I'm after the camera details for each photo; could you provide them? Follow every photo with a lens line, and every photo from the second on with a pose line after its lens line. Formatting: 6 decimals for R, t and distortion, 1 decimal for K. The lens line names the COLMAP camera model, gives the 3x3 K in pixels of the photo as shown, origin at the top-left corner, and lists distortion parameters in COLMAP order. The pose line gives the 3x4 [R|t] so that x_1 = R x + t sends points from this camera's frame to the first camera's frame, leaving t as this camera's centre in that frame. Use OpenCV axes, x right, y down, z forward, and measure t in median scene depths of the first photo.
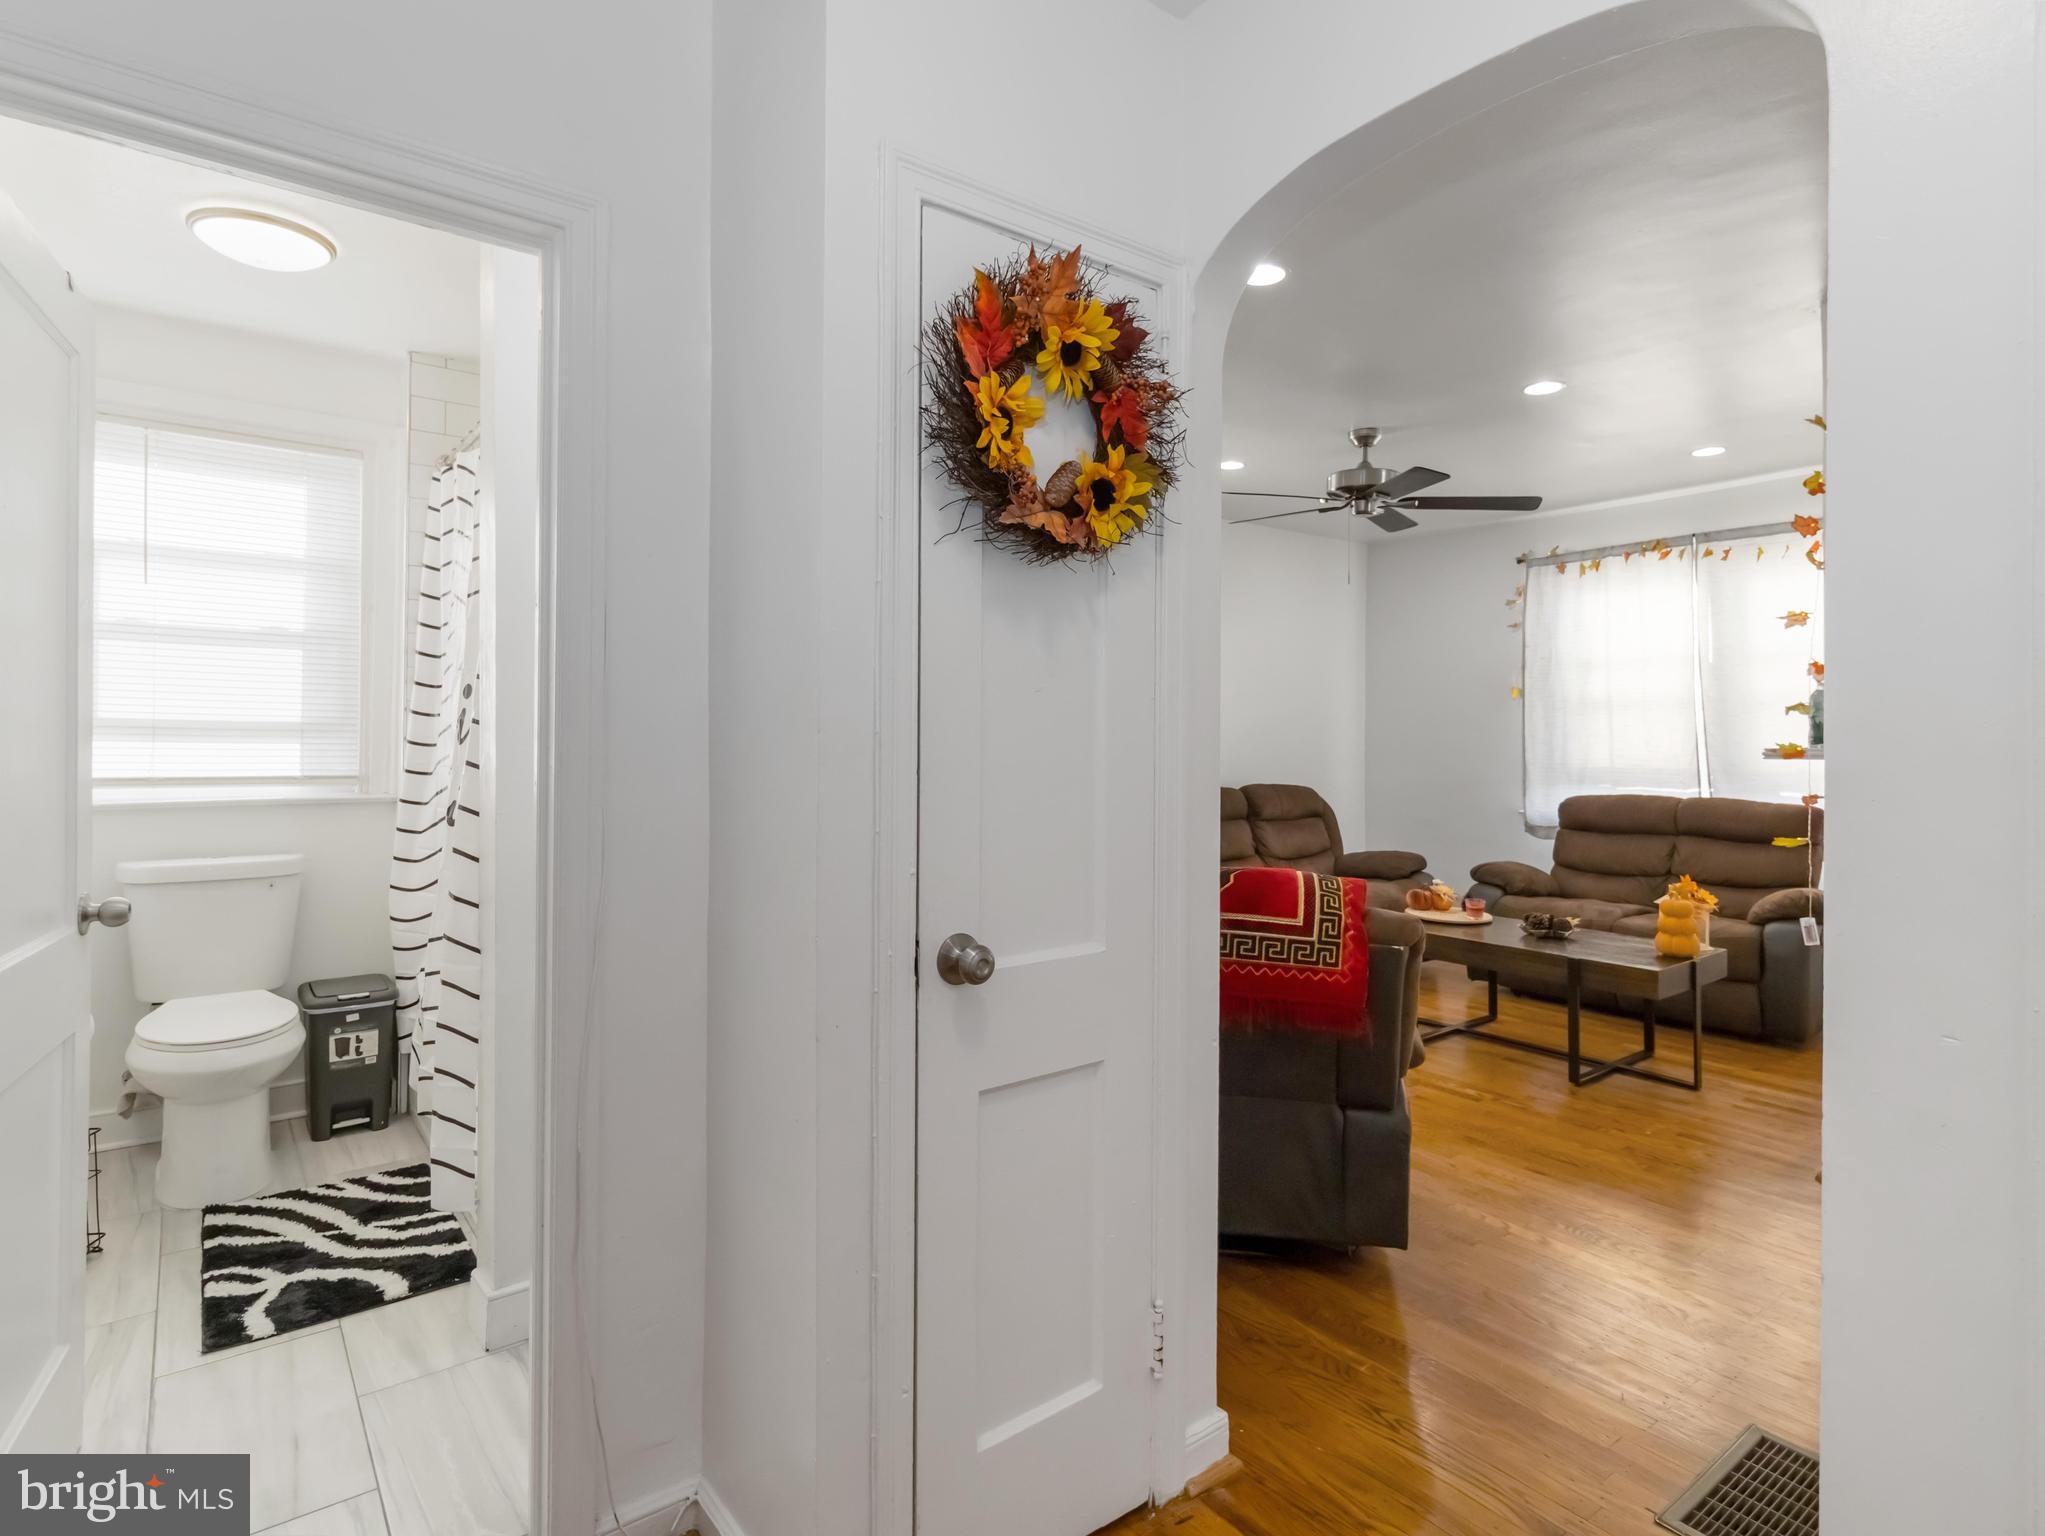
lens RADIAL K [[1060.8, 0, 1039.0], [0, 1060.8, 735.5], [0, 0, 1]] dist [-0.003007, -0.001486]
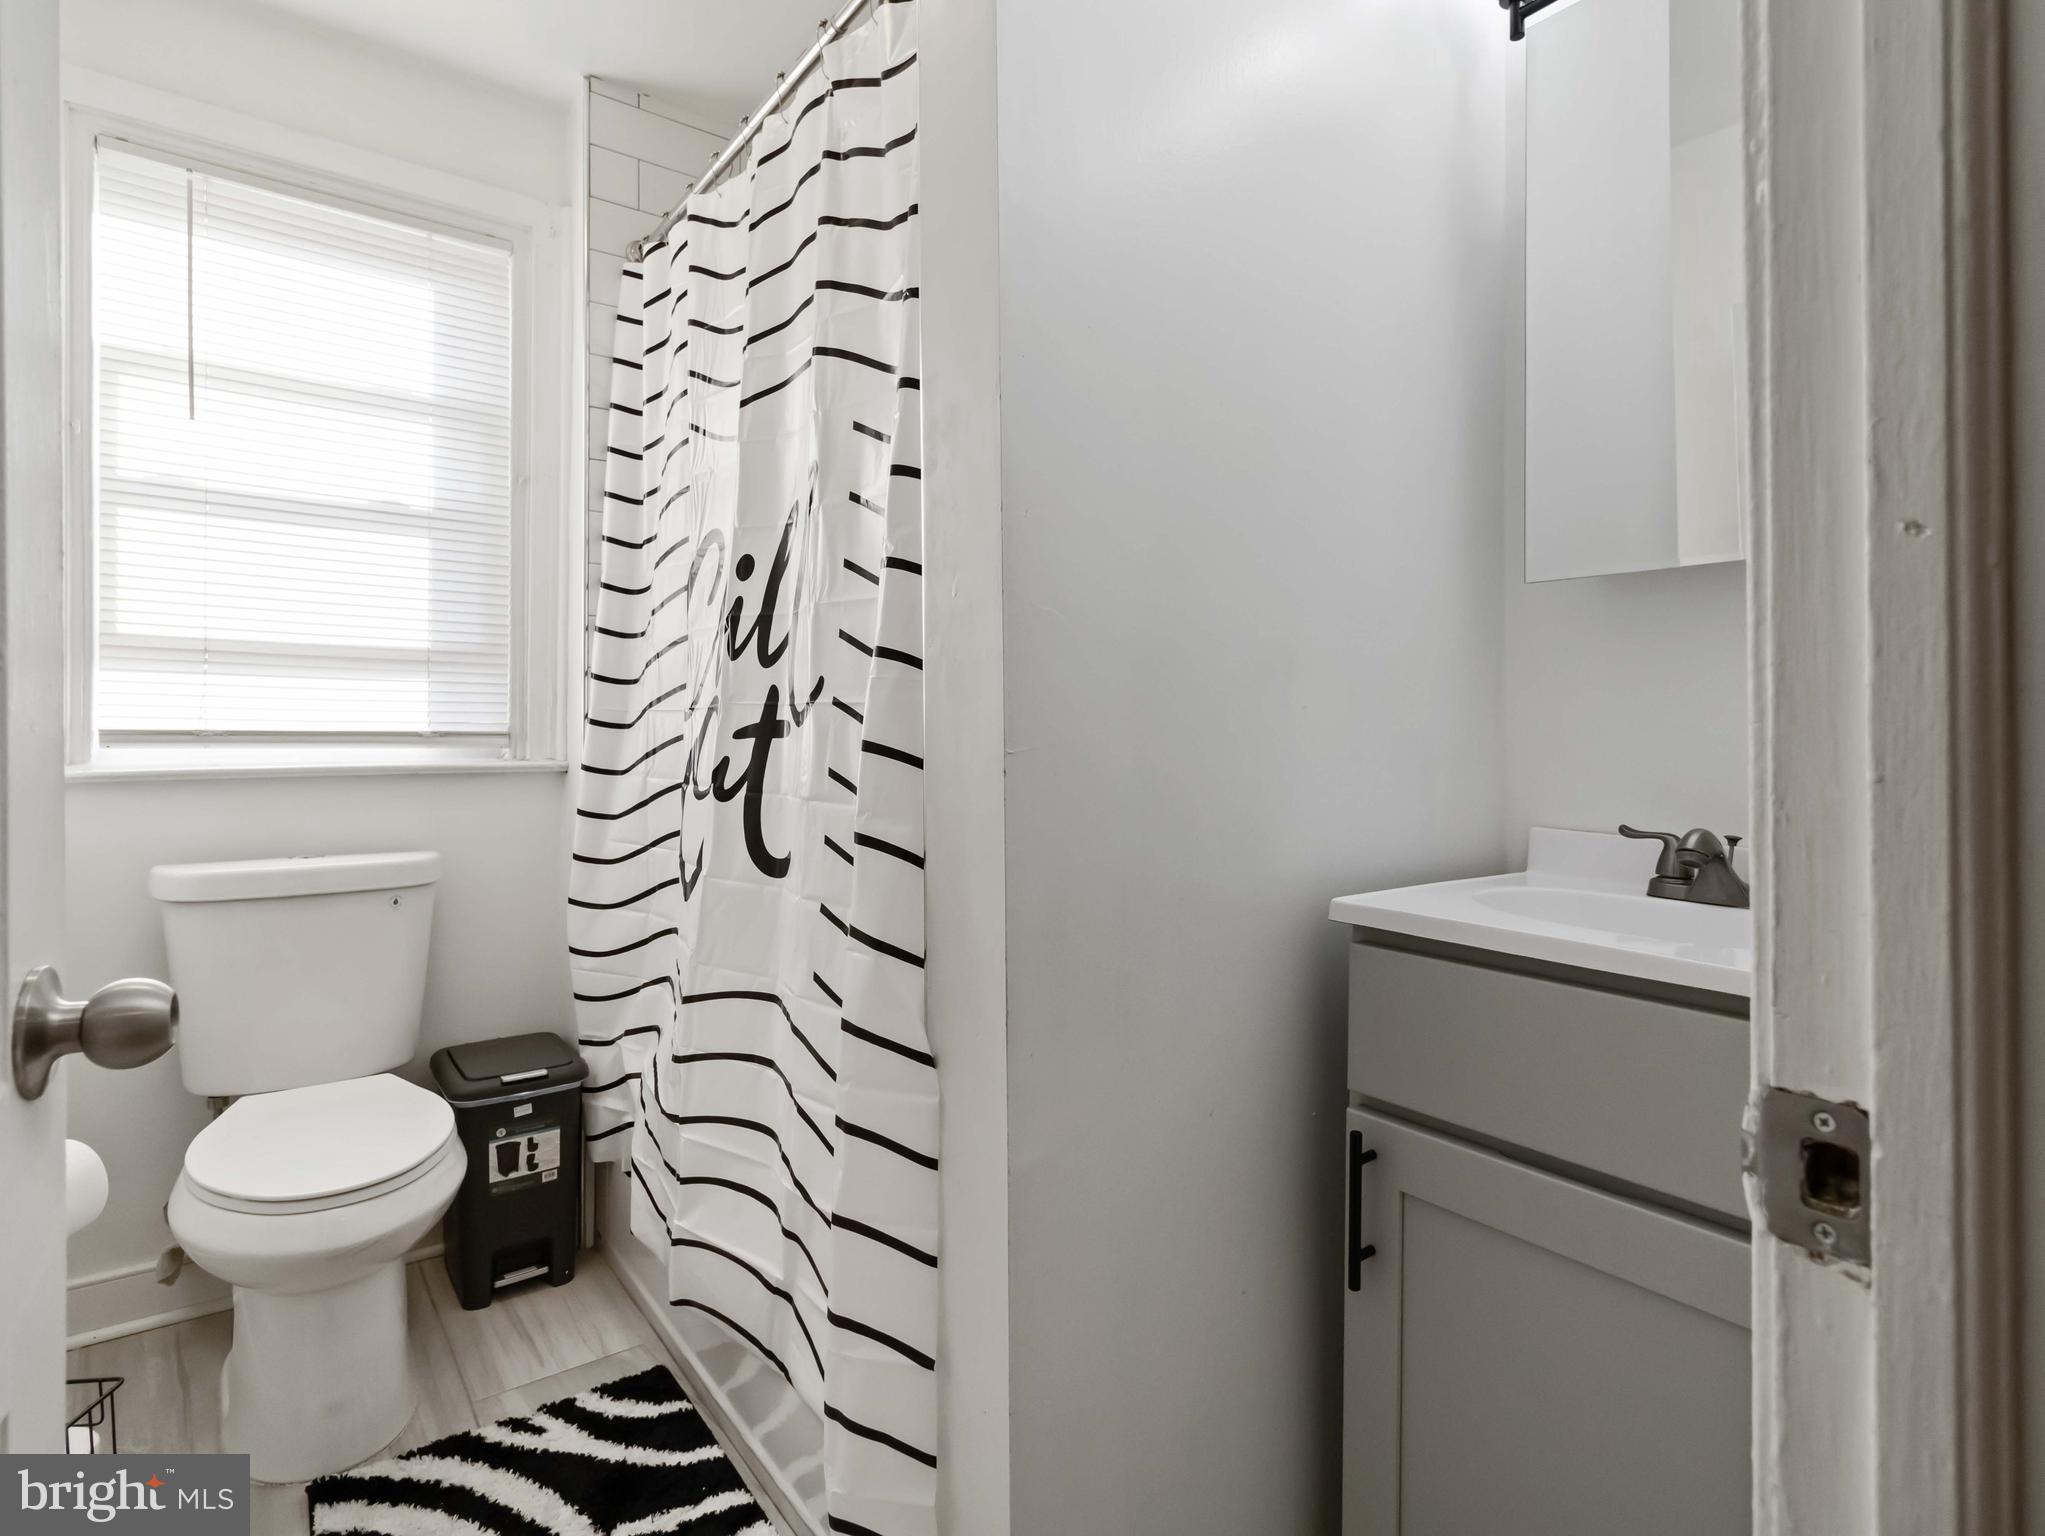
lens RADIAL K [[1060.8, 0, 1045.3], [0, 1060.8, 740.7], [0, 0, 1]] dist [-0.003007, -0.001486]
pose [[0.999824, -0.003846, -0.018352, -0.327084], [0.003998, 0.999958, 0.008235, 0.043017], [0.018319, -0.008307, 0.999798, 0.380151]]
